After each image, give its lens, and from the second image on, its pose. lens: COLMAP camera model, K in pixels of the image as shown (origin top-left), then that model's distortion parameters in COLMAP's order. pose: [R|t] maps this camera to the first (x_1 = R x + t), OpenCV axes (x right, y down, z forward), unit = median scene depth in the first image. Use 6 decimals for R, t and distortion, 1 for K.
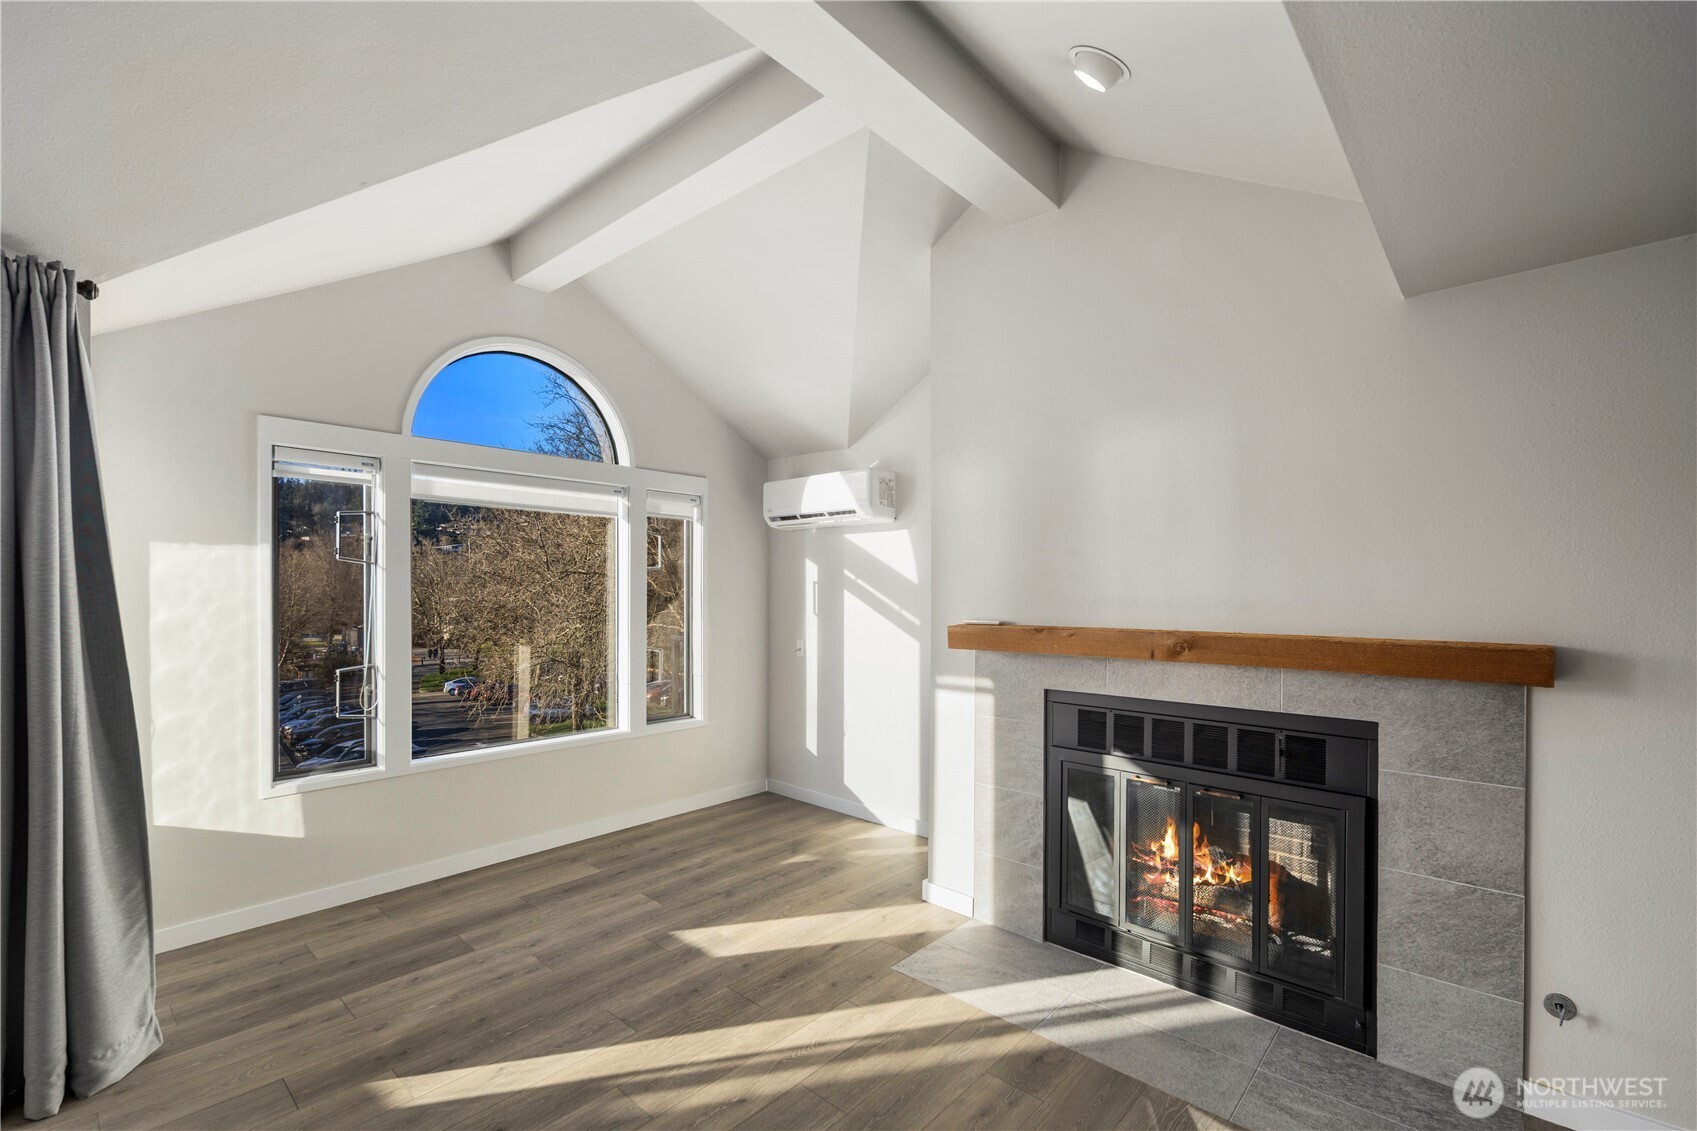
lens RADIAL K [[756.2, 0, 875.0], [0, 756.2, 594.5], [0, 0, 1]] dist [0.011344, -0.001917]
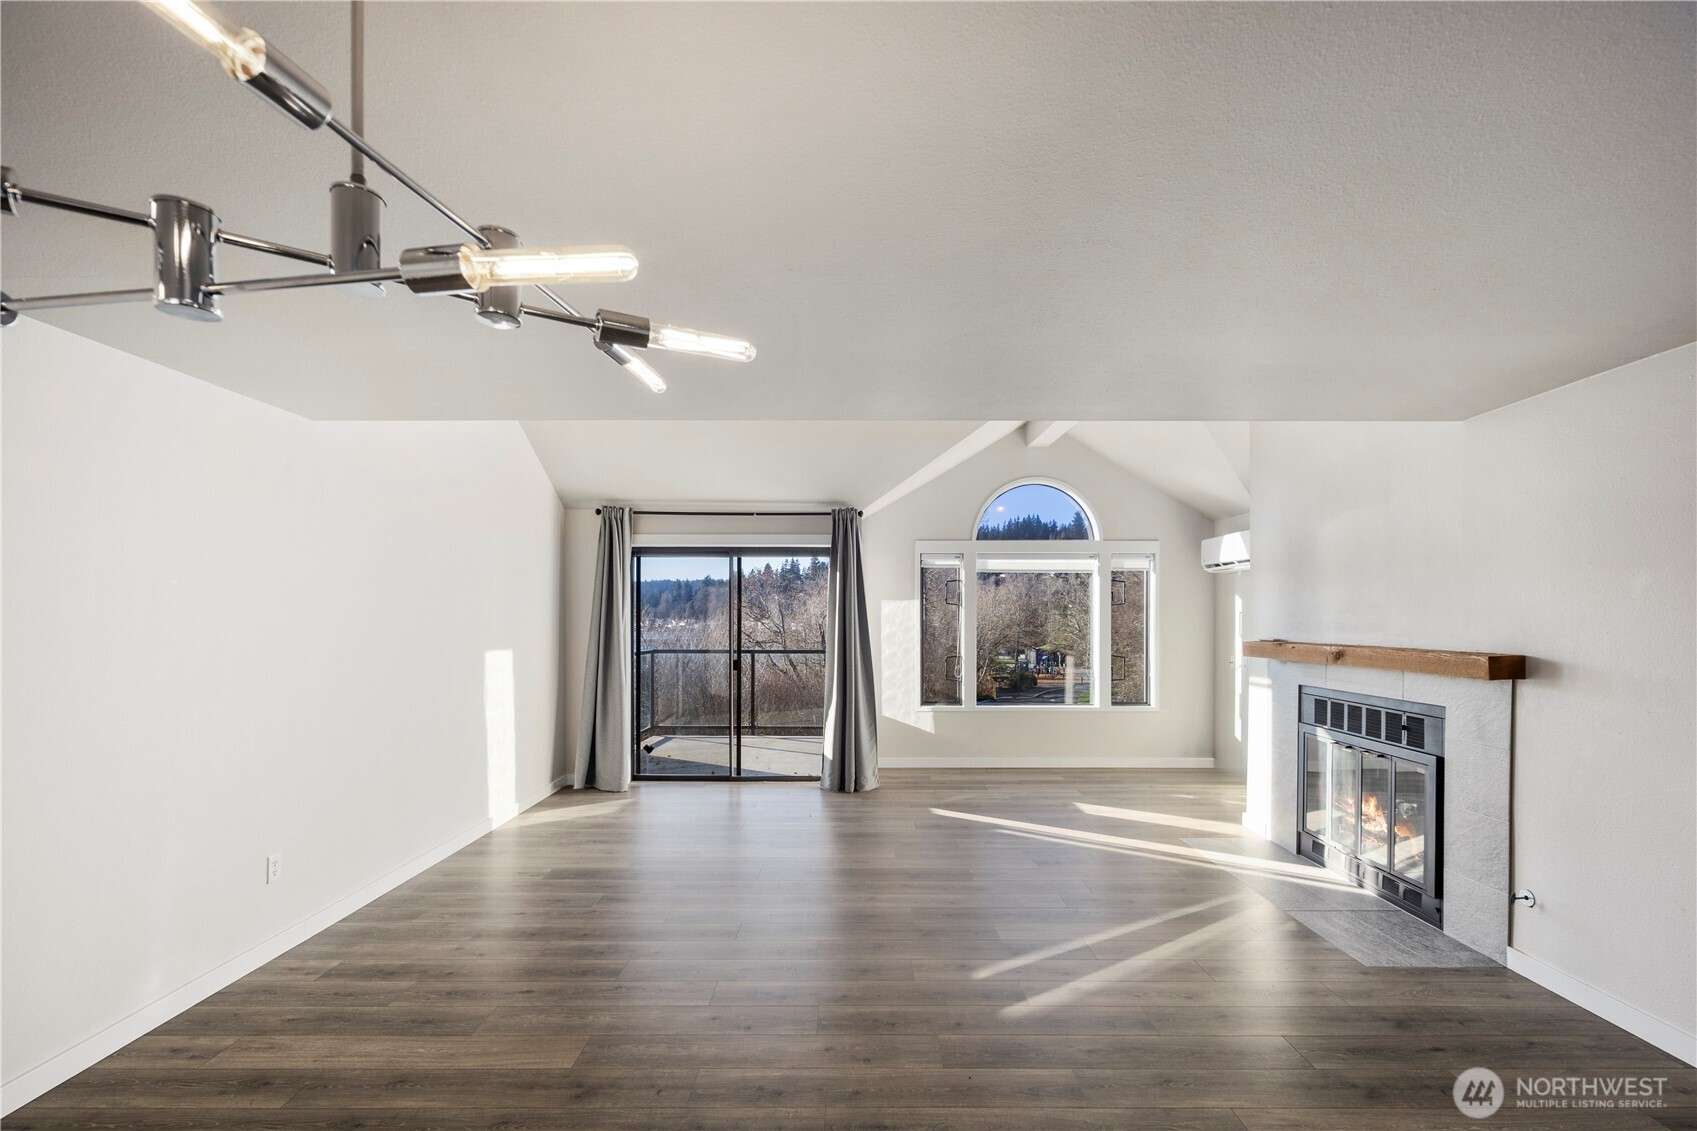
lens RADIAL K [[756.2, 0, 838.2], [0, 756.2, 618.7], [0, 0, 1]] dist [0.011344, -0.001917]
pose [[0.655100, -0.000720, -0.755542, 0.657783], [-0.002026, 0.999994, -0.002710, 0.000134], [0.755539, 0.003306, 0.655095, -0.574411]]
